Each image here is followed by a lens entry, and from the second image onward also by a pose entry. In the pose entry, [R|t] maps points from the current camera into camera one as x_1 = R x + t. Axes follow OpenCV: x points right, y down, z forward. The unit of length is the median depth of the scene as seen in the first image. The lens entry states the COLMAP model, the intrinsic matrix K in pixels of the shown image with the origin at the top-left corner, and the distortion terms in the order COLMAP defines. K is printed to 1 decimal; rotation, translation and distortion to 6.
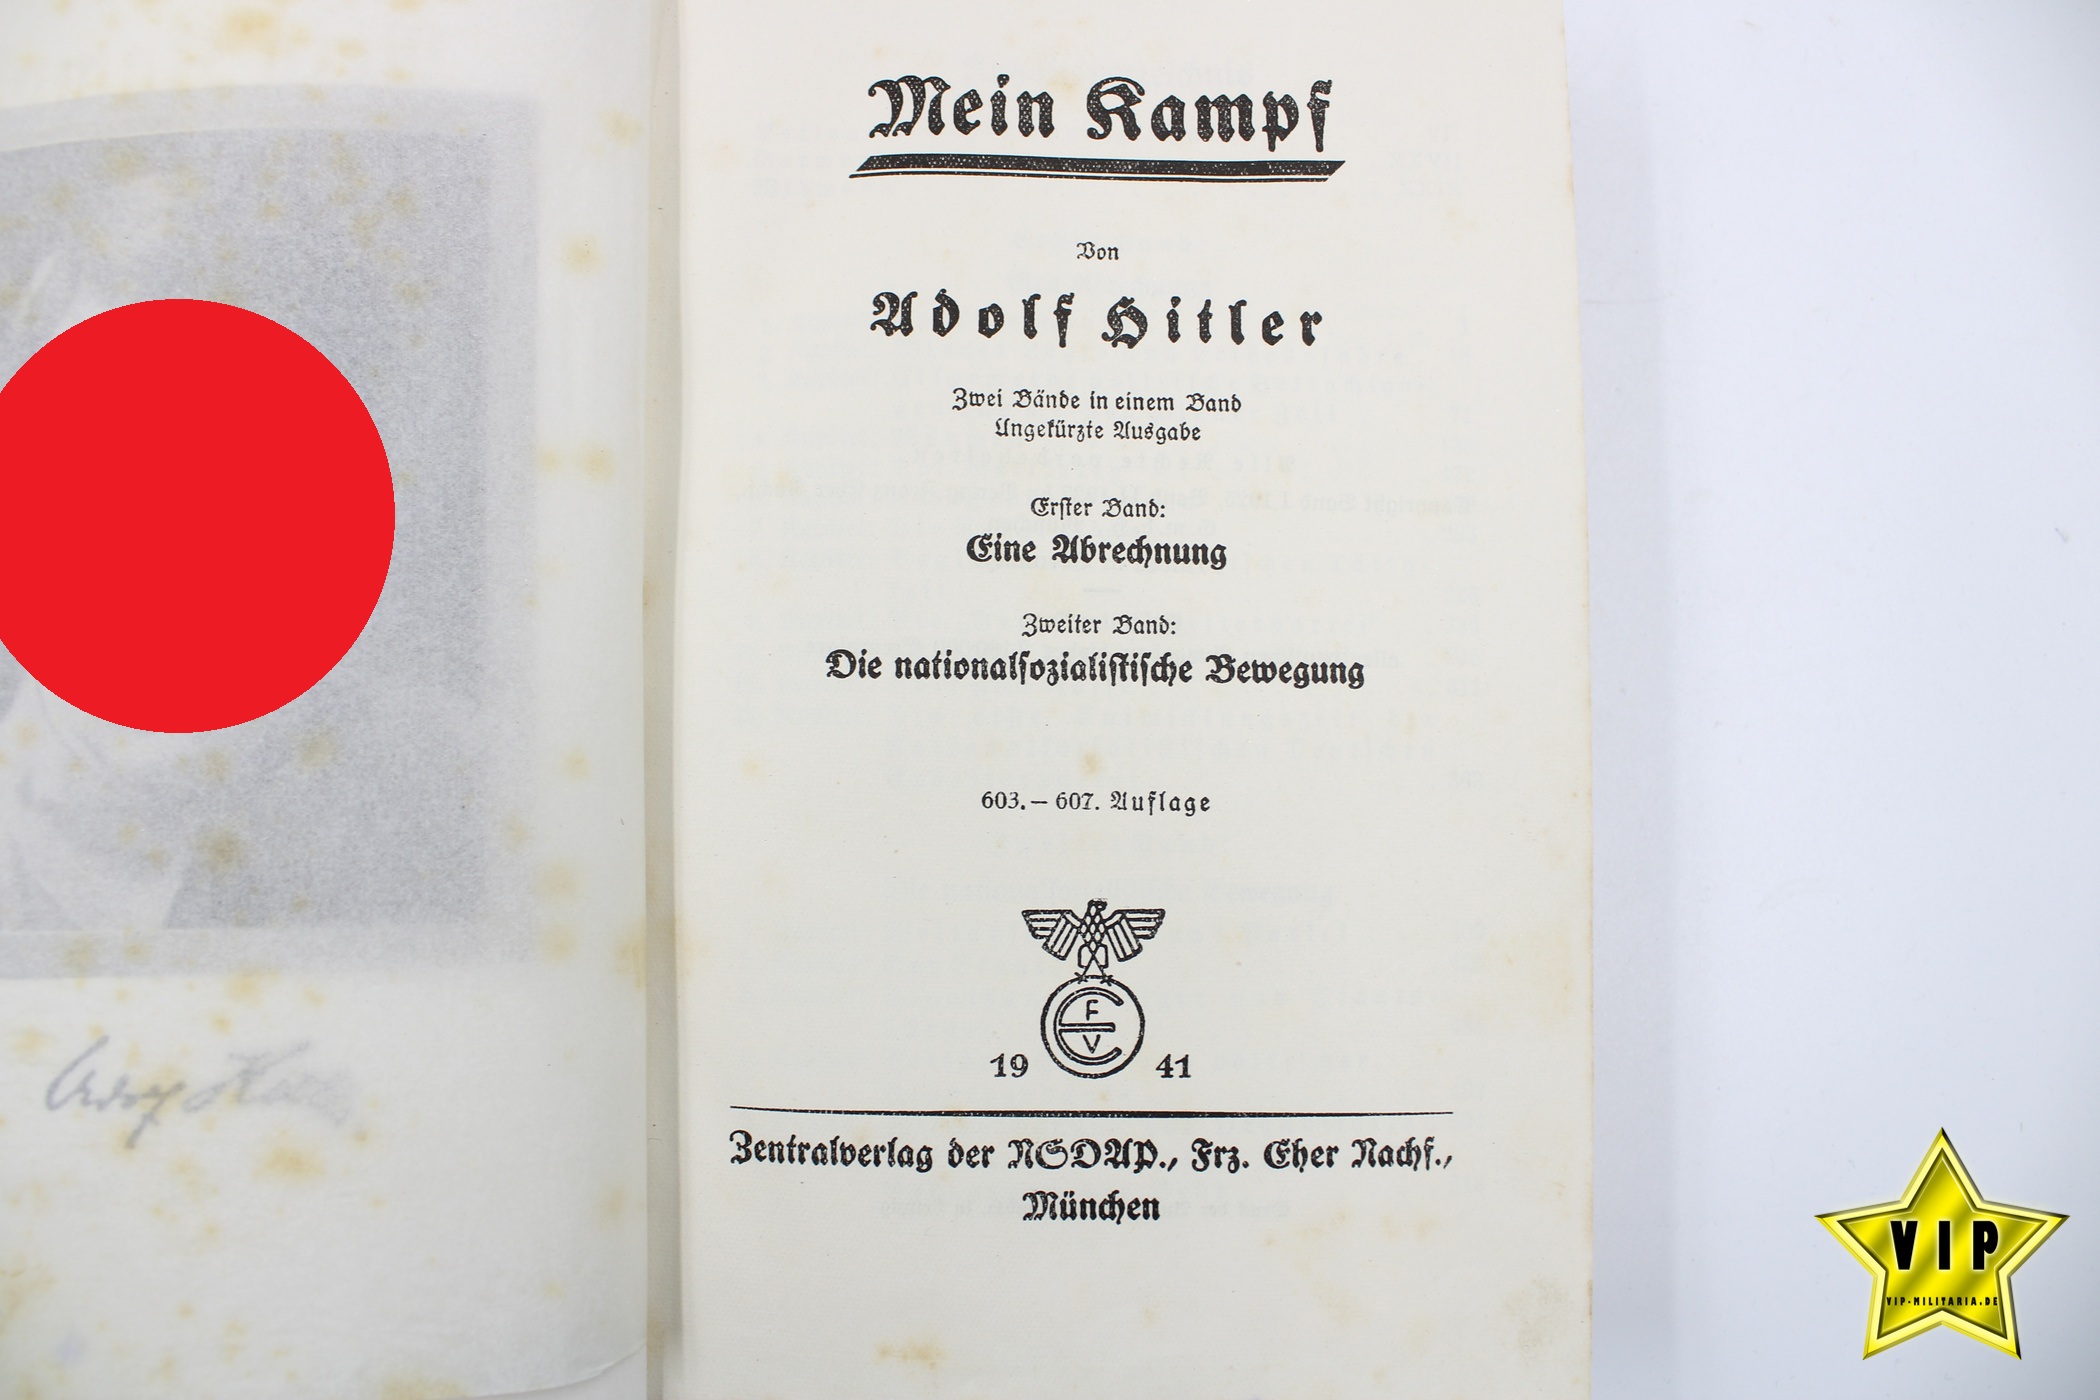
lens RADIAL K [[1736.5, 0, 992.3], [0, 1736.5, 734.4], [0, 0, 1]] dist [-0.122249, 0.016646]
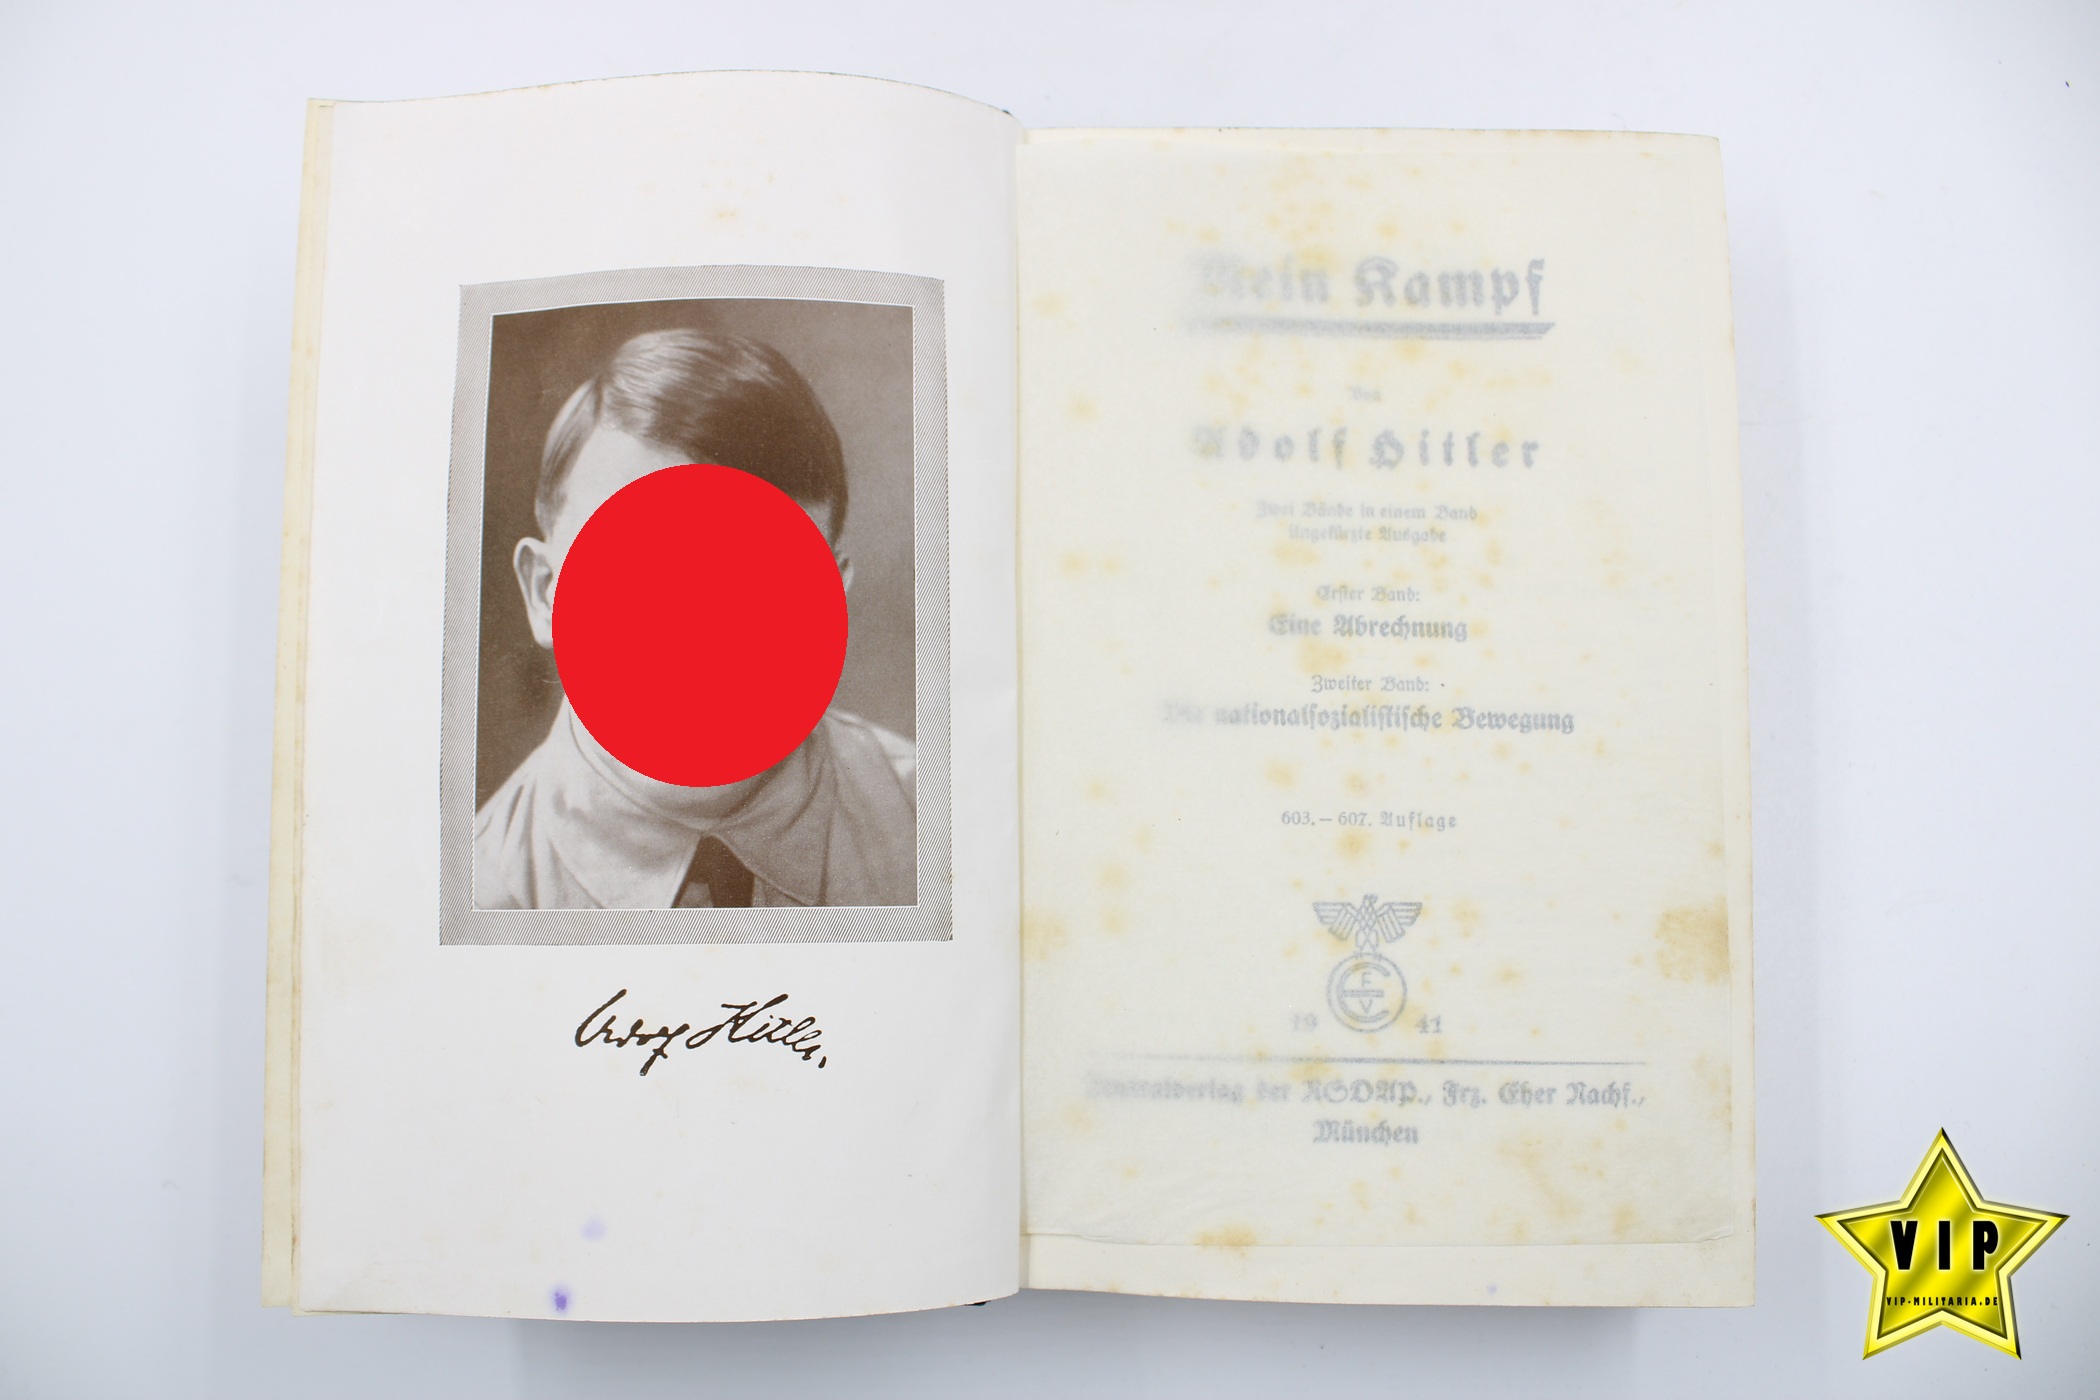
lens RADIAL K [[1736.5, 0, 1053.6], [0, 1736.5, 702.5], [0, 0, 1]] dist [-0.122249, 0.016646]
pose [[0.999024, 0.005850, -0.043790, -0.119626], [-0.007816, 0.998962, -0.044869, 0.011032], [0.043482, 0.045167, 0.998033, -0.306402]]
